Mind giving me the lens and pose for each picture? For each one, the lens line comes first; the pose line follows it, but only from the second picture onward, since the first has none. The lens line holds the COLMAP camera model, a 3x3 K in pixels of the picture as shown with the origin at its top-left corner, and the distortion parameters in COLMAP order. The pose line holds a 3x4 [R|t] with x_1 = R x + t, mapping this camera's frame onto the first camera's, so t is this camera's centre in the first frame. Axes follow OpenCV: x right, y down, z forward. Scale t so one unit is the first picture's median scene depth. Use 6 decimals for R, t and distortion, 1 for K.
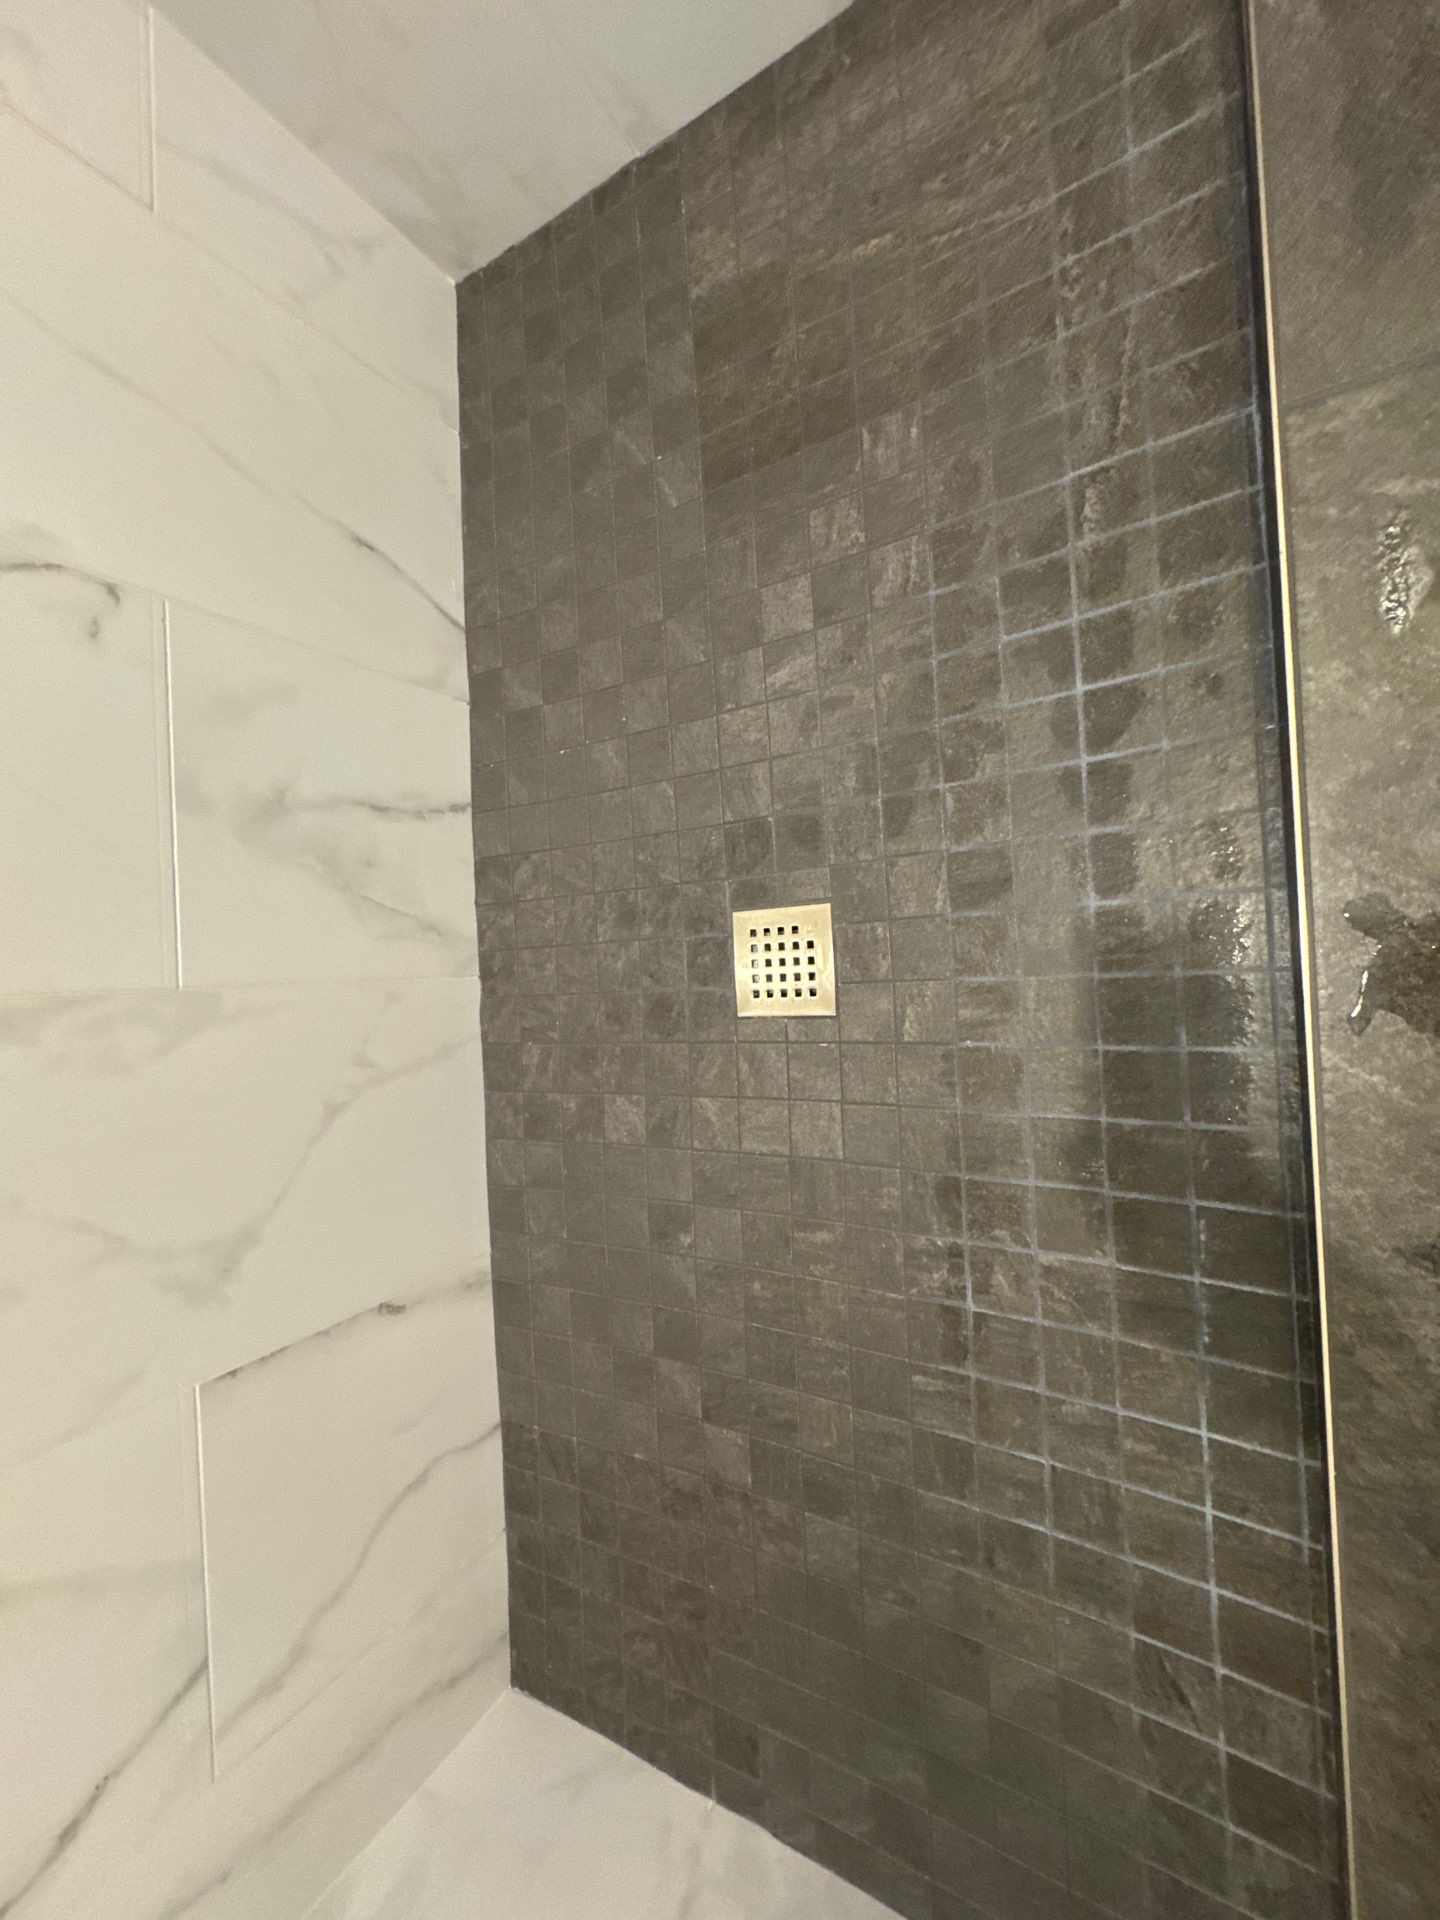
lens RADIAL K [[764.1, 0, 722.1], [0, 764.1, 956.9], [0, 0, 1]] dist [-0.003950, 0.000063]
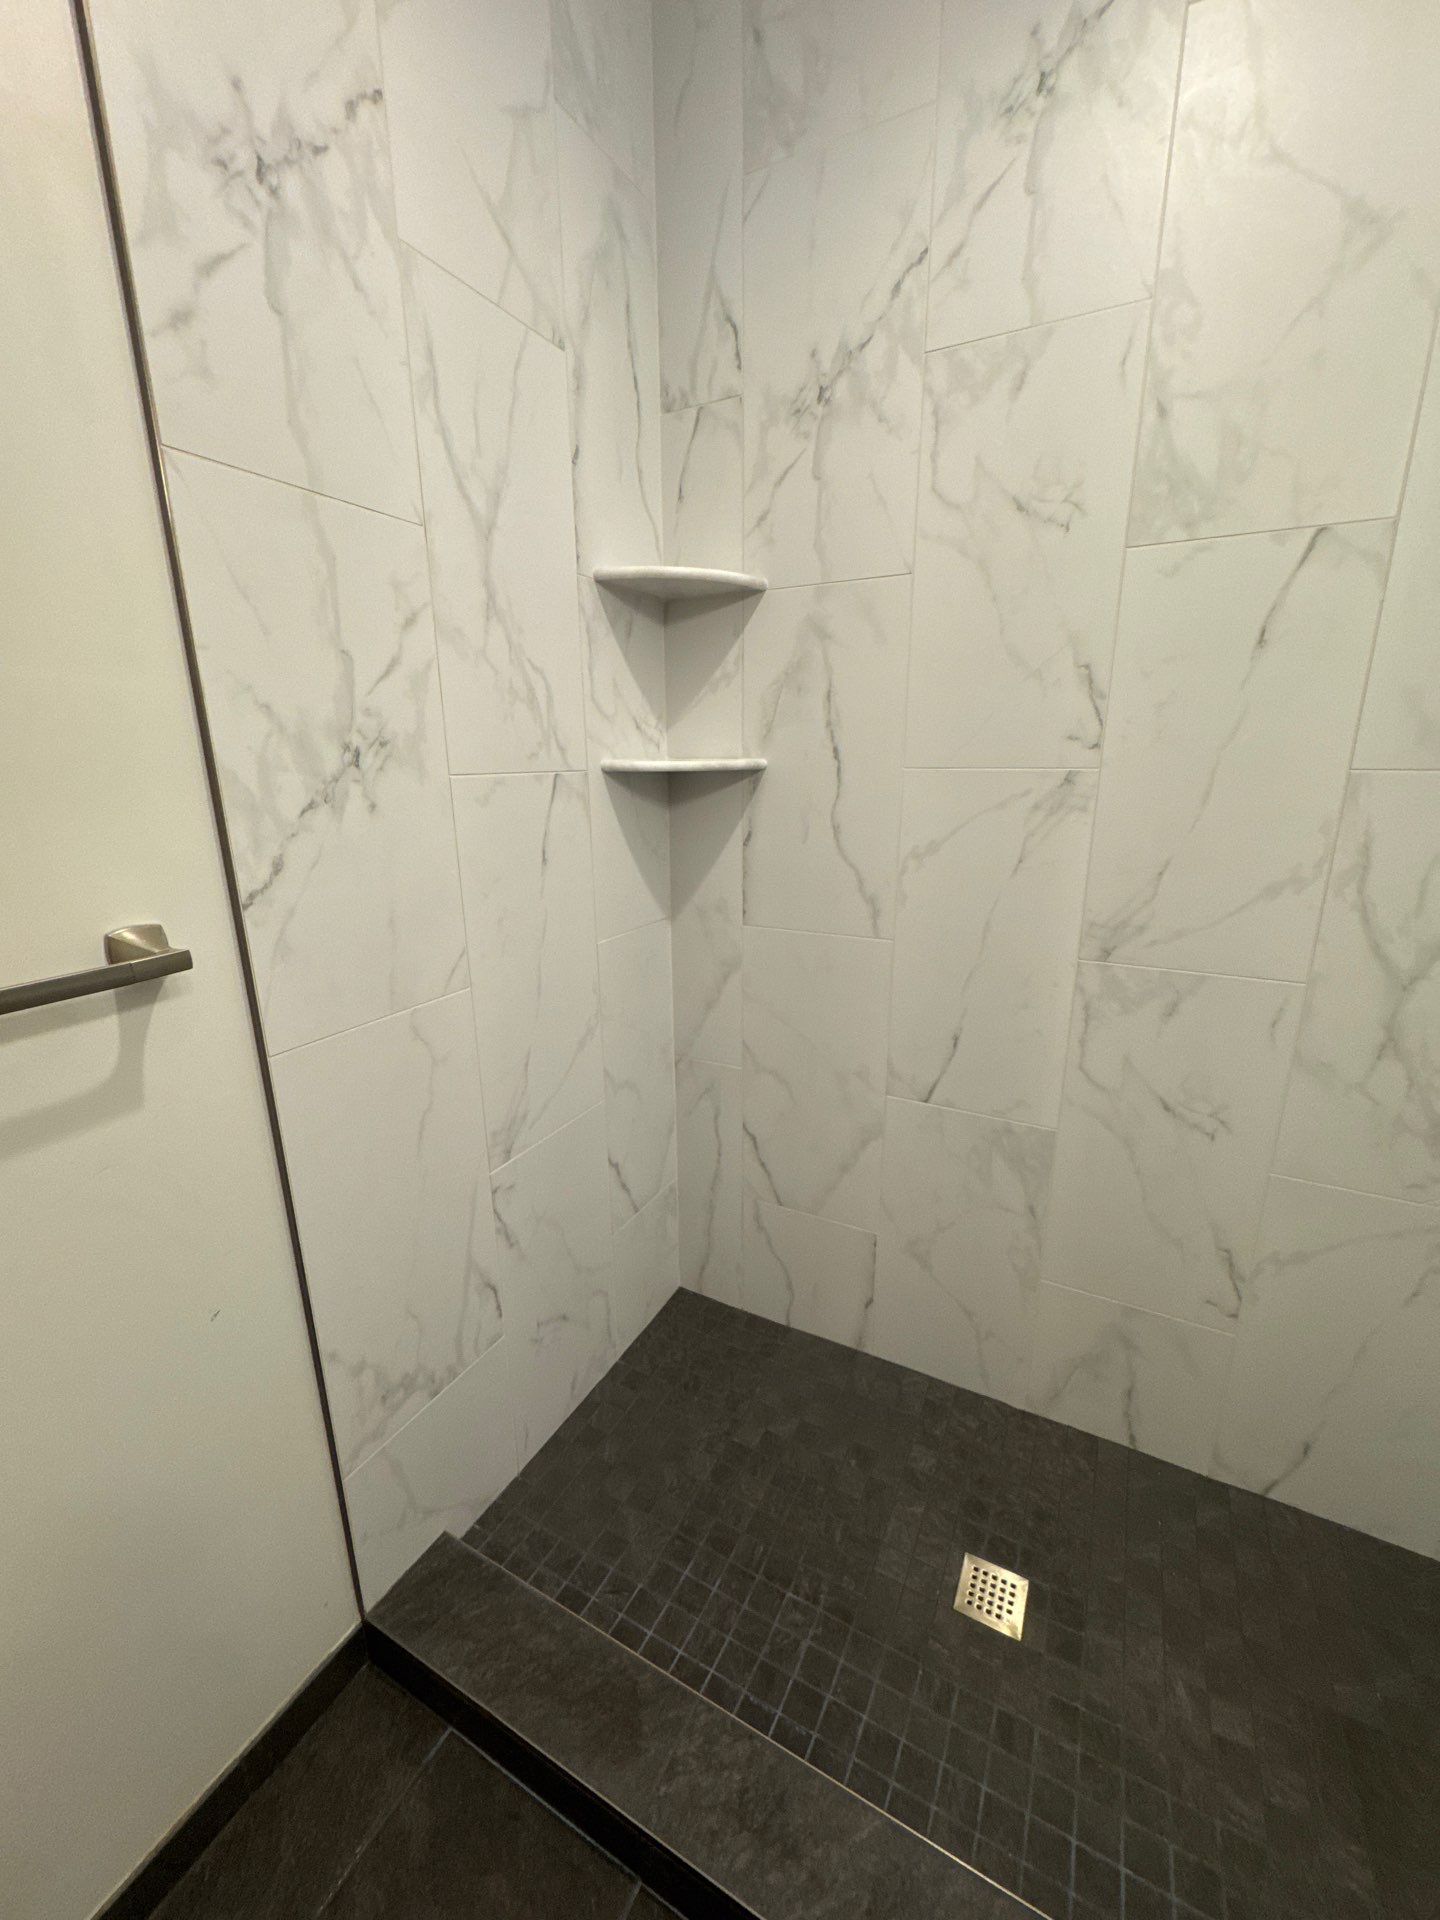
lens RADIAL K [[764.1, 0, 717.4], [0, 764.1, 958.1], [0, 0, 1]] dist [-0.003950, 0.000063]
pose [[-0.443891, 0.683799, -0.579120, 0.374903], [-0.857404, -0.136290, 0.496269, -0.122864], [0.260420, 0.716829, 0.646790, -1.332450]]
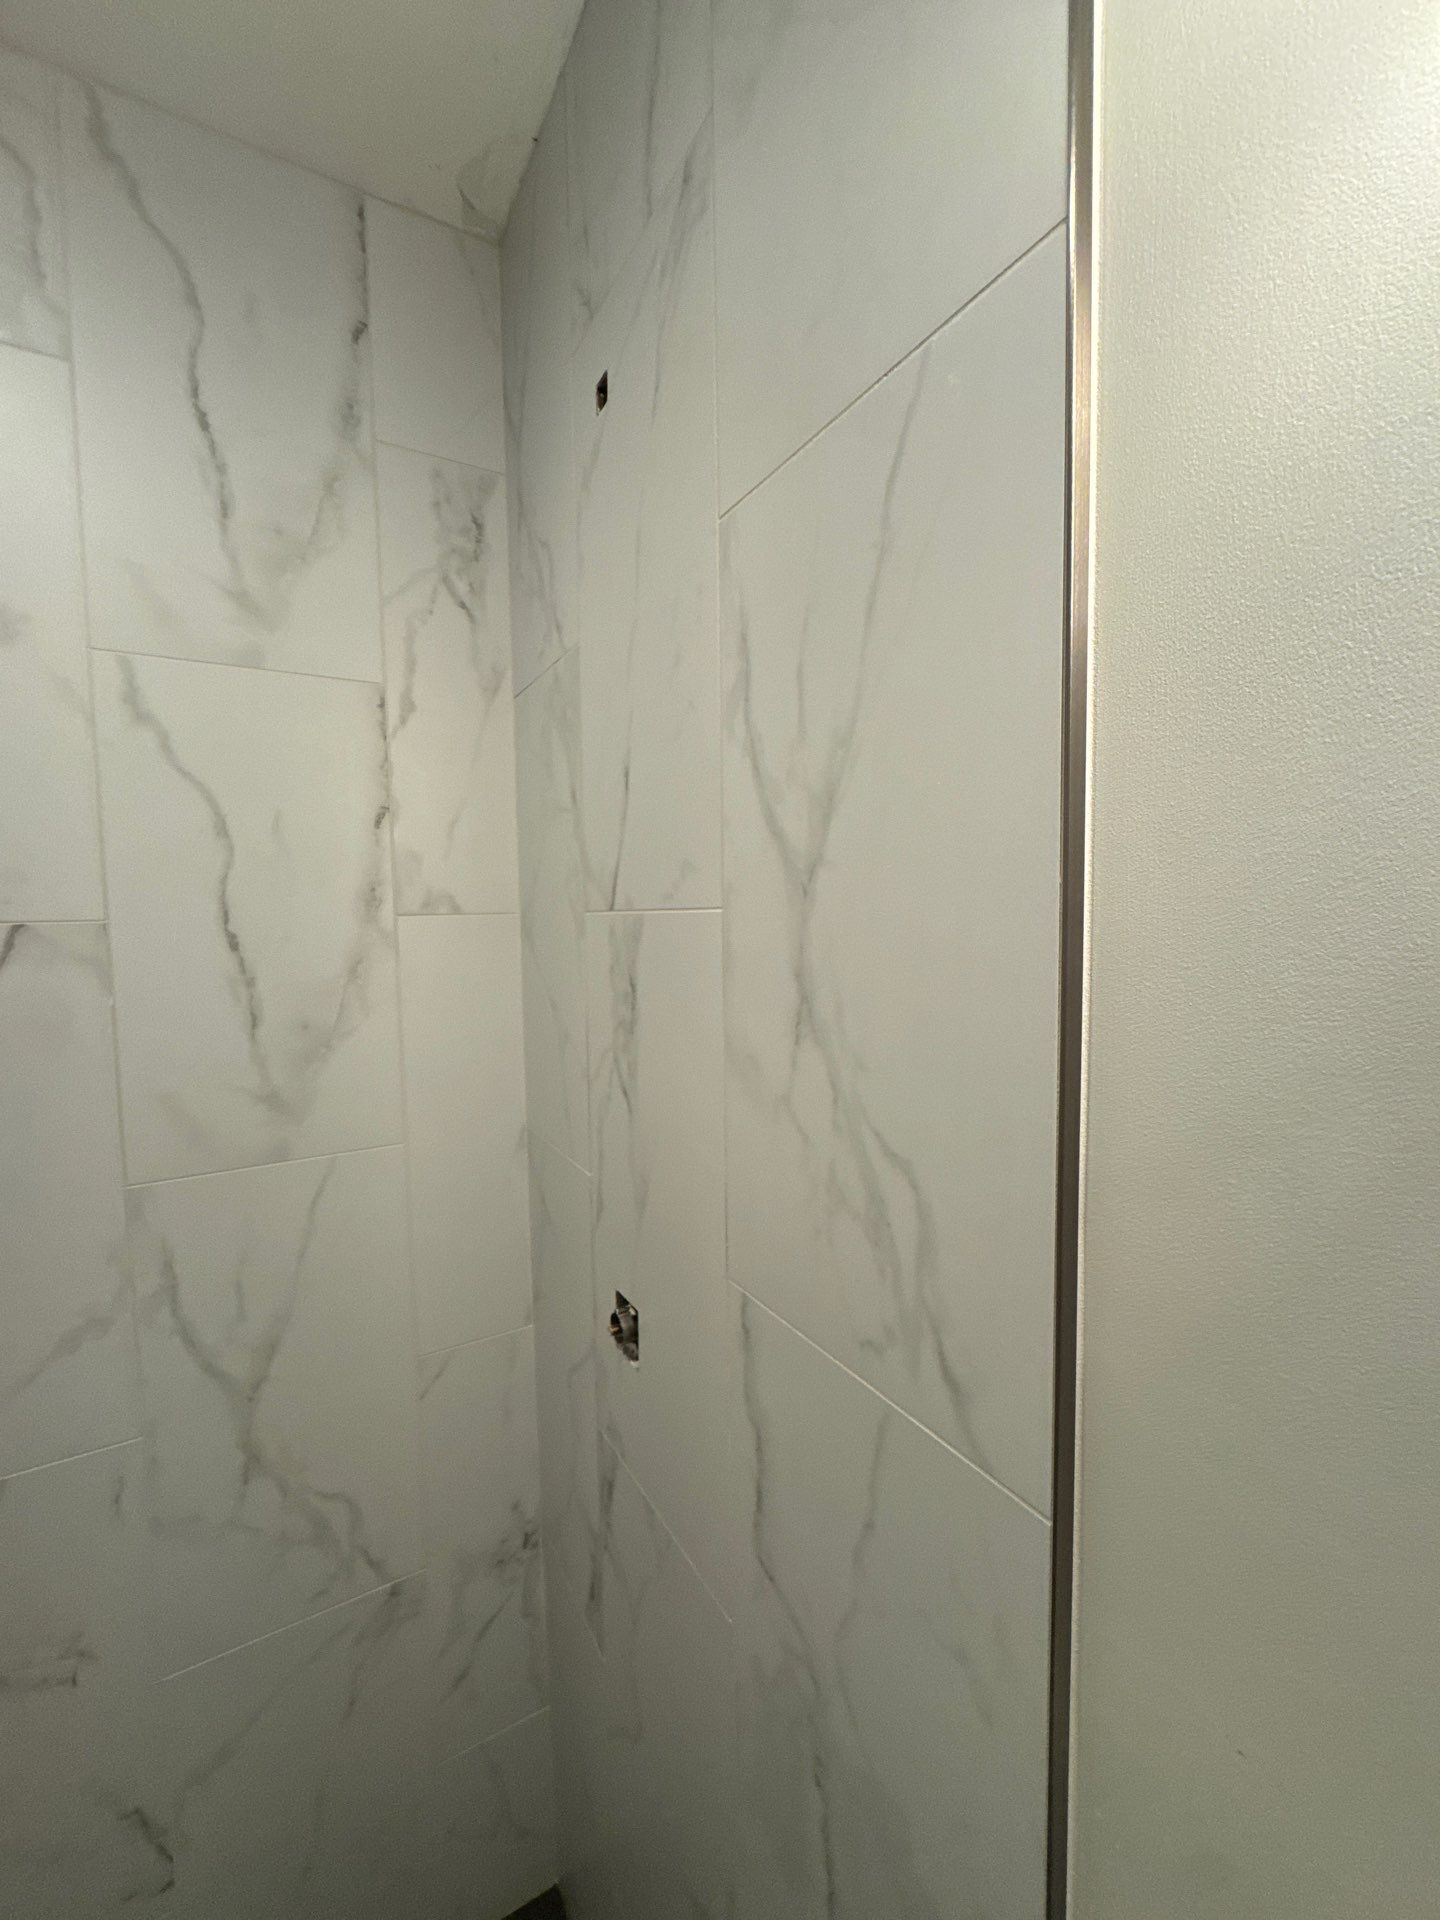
lens RADIAL K [[764.1, 0, 719.5], [0, 764.1, 959.2], [0, 0, 1]] dist [-0.003950, 0.000063]
pose [[0.408752, 0.545910, -0.731372, -0.168689], [-0.883599, 0.036151, -0.466847, -0.704578], [-0.228416, 0.837064, 0.497142, -1.496290]]
